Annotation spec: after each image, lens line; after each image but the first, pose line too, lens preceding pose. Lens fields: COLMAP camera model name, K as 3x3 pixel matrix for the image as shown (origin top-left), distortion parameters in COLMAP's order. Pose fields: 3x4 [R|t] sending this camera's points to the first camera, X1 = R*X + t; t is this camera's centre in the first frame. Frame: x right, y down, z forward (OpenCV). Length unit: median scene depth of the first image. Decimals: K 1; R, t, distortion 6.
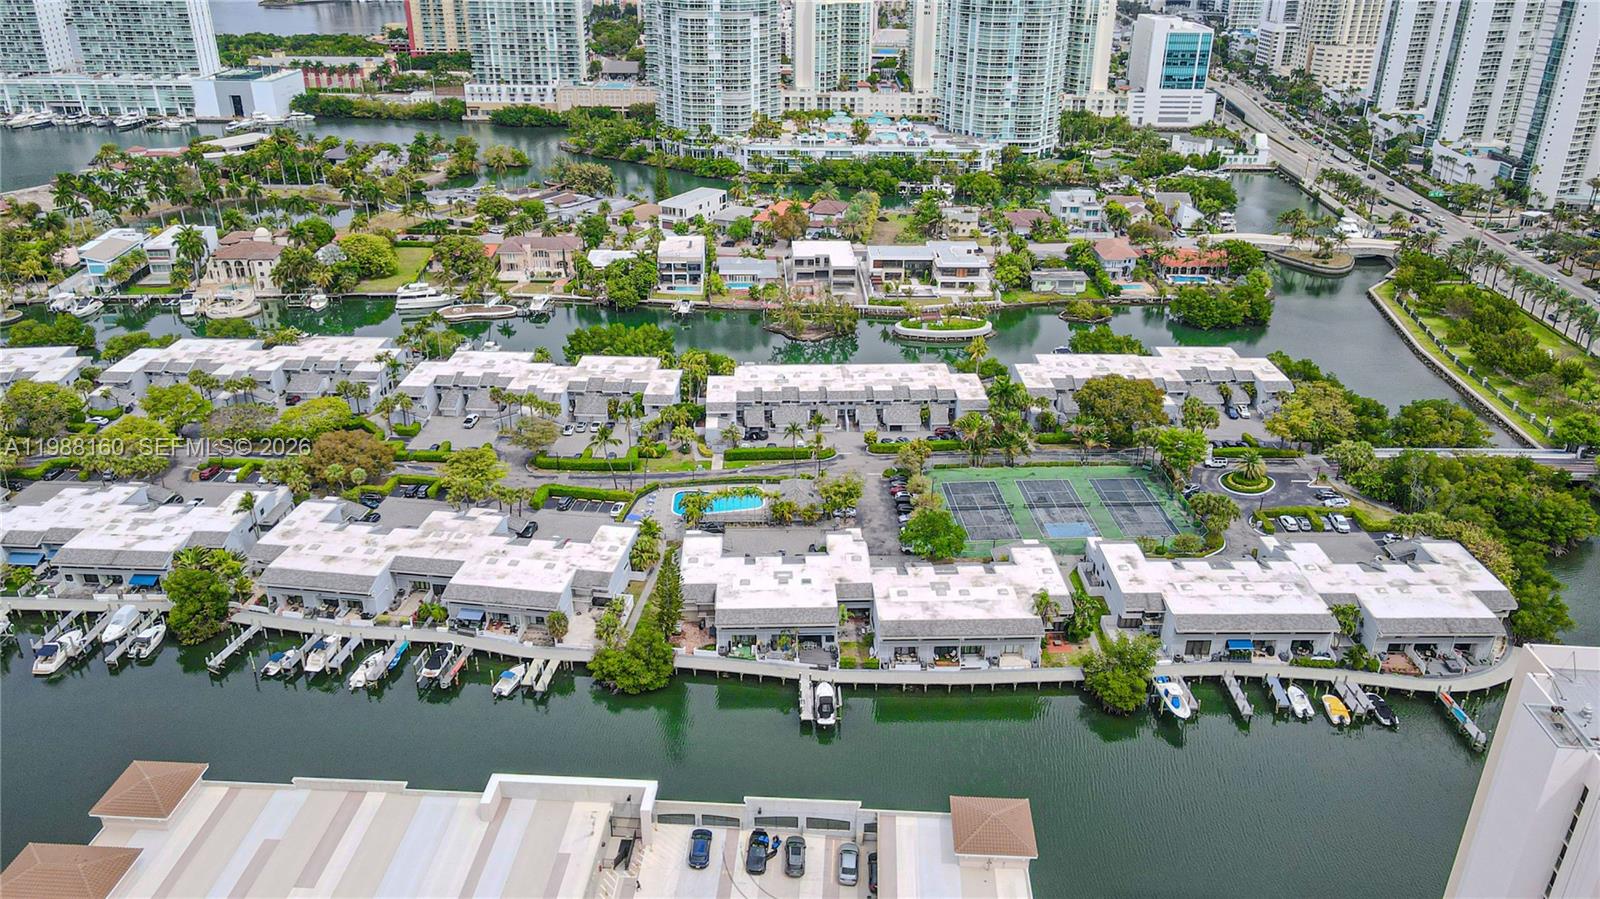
lens RADIAL K [[1183.2, 0, 801.9], [0, 1183.2, 447.8], [0, 0, 1]] dist [0.003972, 0.023091]
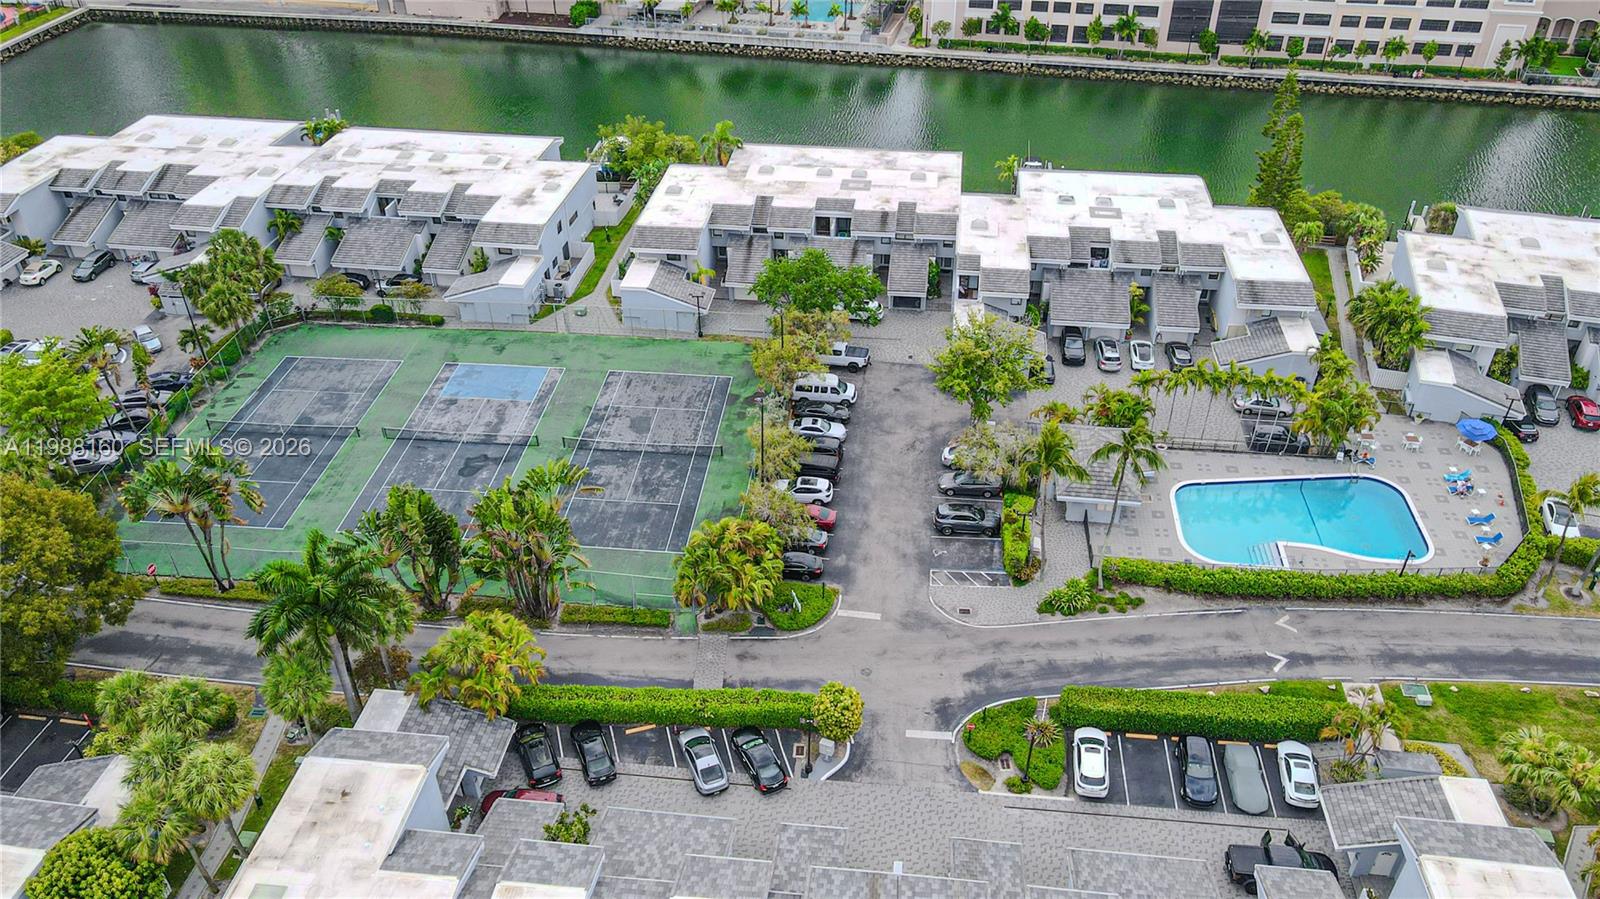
lens RADIAL K [[1183.2, 0, 802.9], [0, 1183.2, 454.0], [0, 0, 1]] dist [0.003972, 0.023091]
pose [[-0.987217, -0.095521, 0.127588, 0.028622], [0.064082, 0.495073, 0.866485, -0.218282], [-0.145933, 0.863585, -0.482623, 0.846821]]
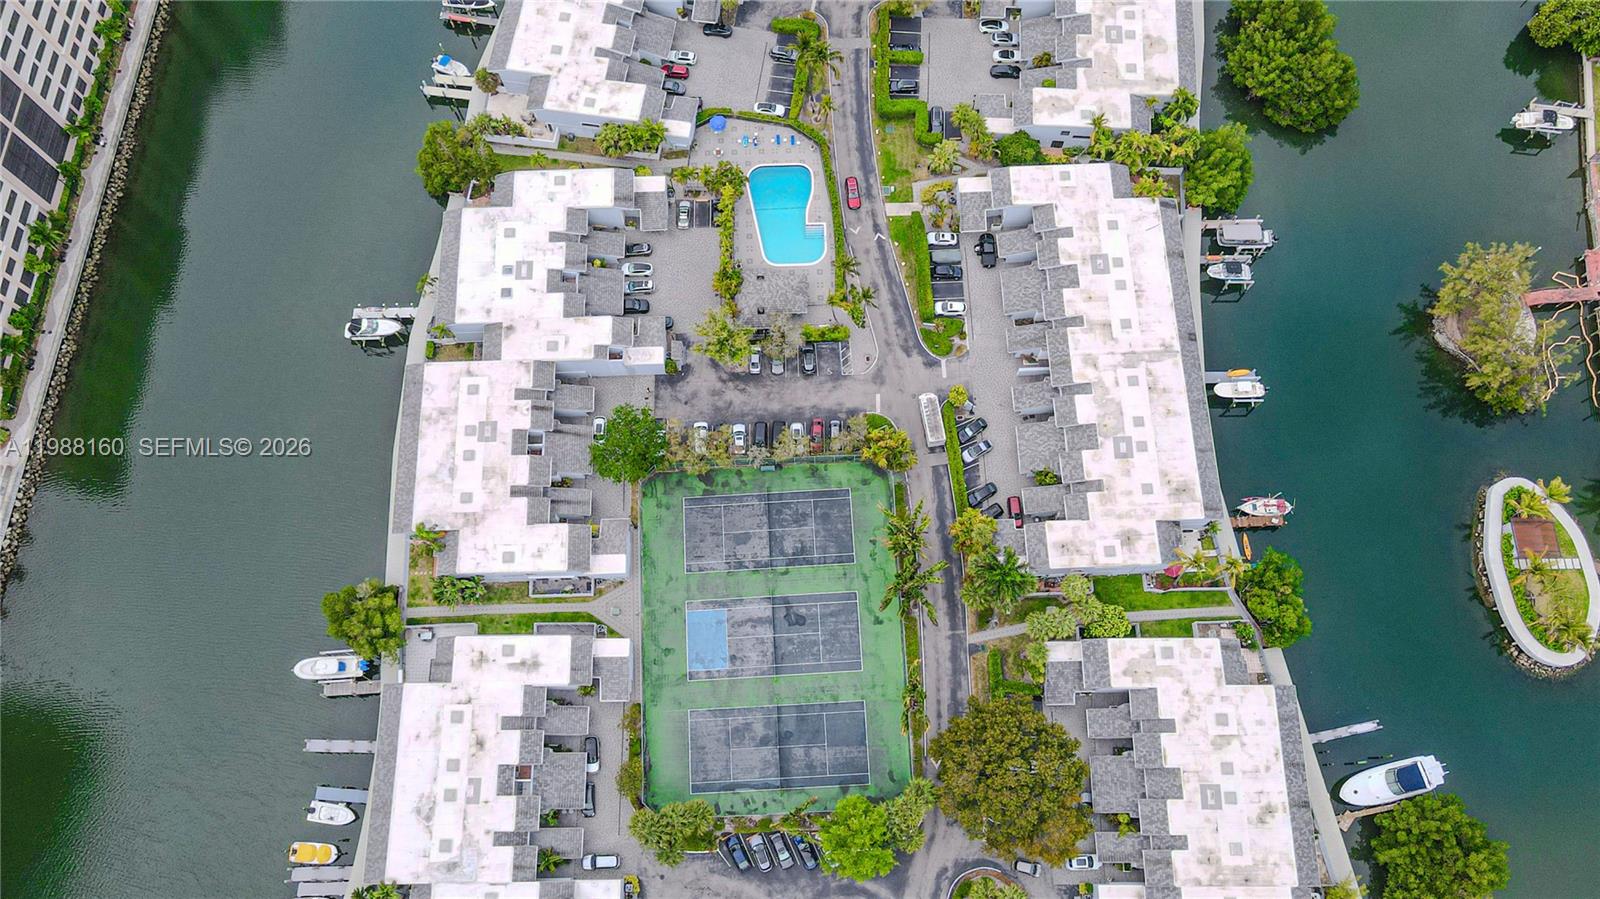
lens RADIAL K [[1183.2, 0, 812.8], [0, 1183.2, 436.3], [0, 0, 1]] dist [0.003972, 0.023091]
pose [[-0.010364, 0.948897, -0.315417, 0.232830], [-0.412970, 0.283215, 0.865590, -0.439486], [0.910686, 0.139229, 0.388930, 0.515405]]
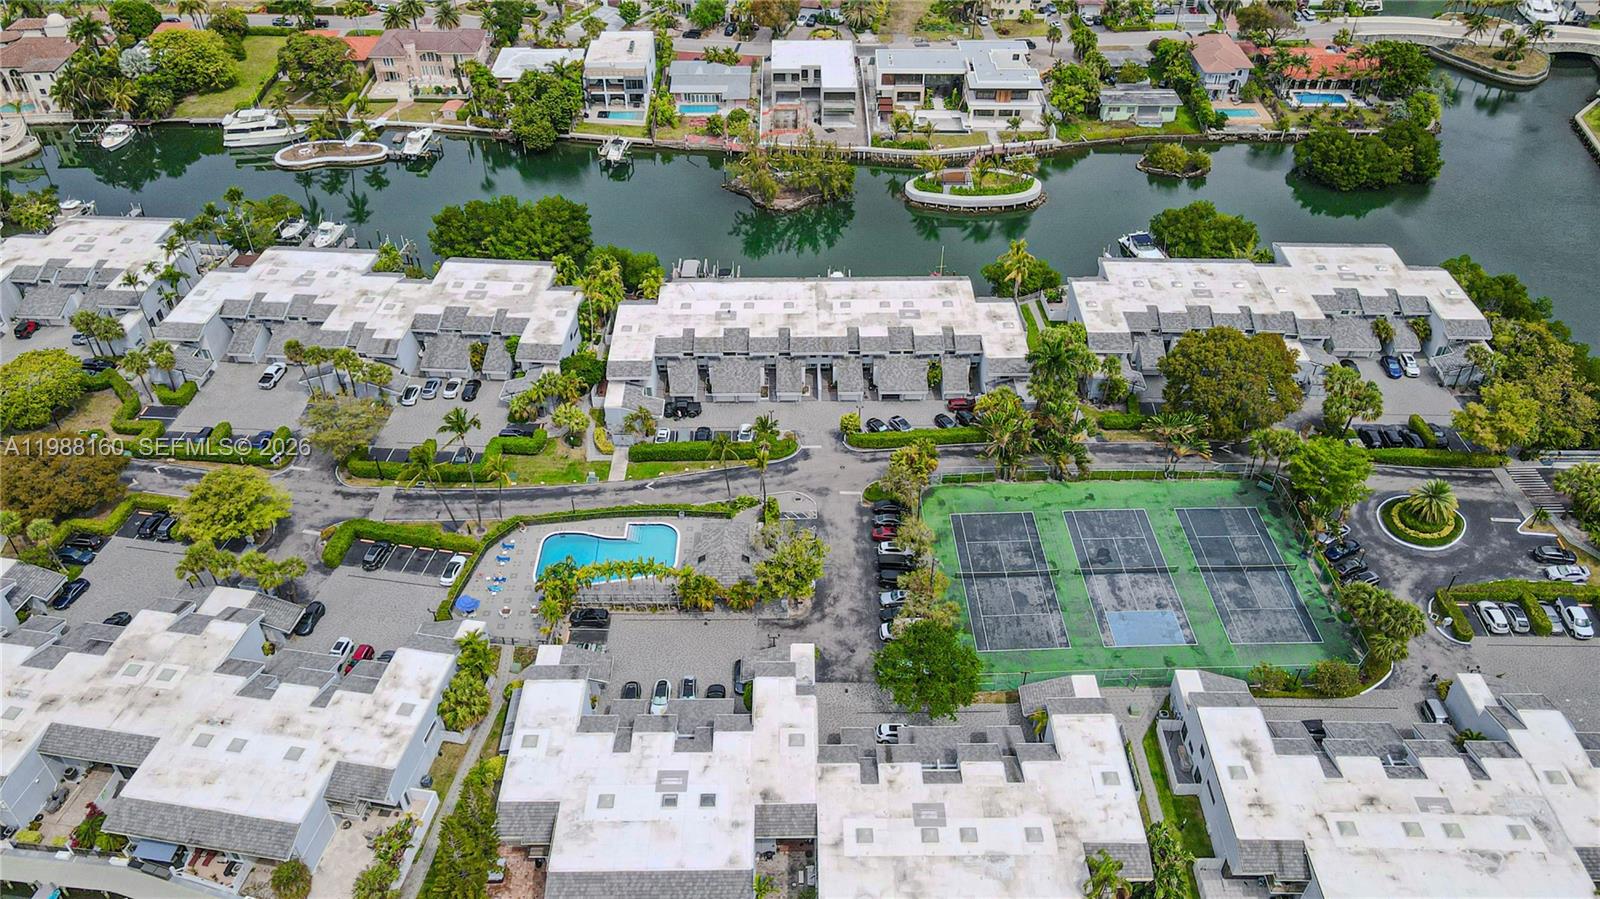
lens RADIAL K [[1183.2, 0, 799.9], [0, 1183.2, 450.7], [0, 0, 1]] dist [0.003972, 0.023091]
pose [[0.999470, 0.014719, -0.029021, 0.038591], [-0.007306, 0.970587, 0.240641, -0.121089], [0.031710, -0.240302, 0.970180, 0.270264]]
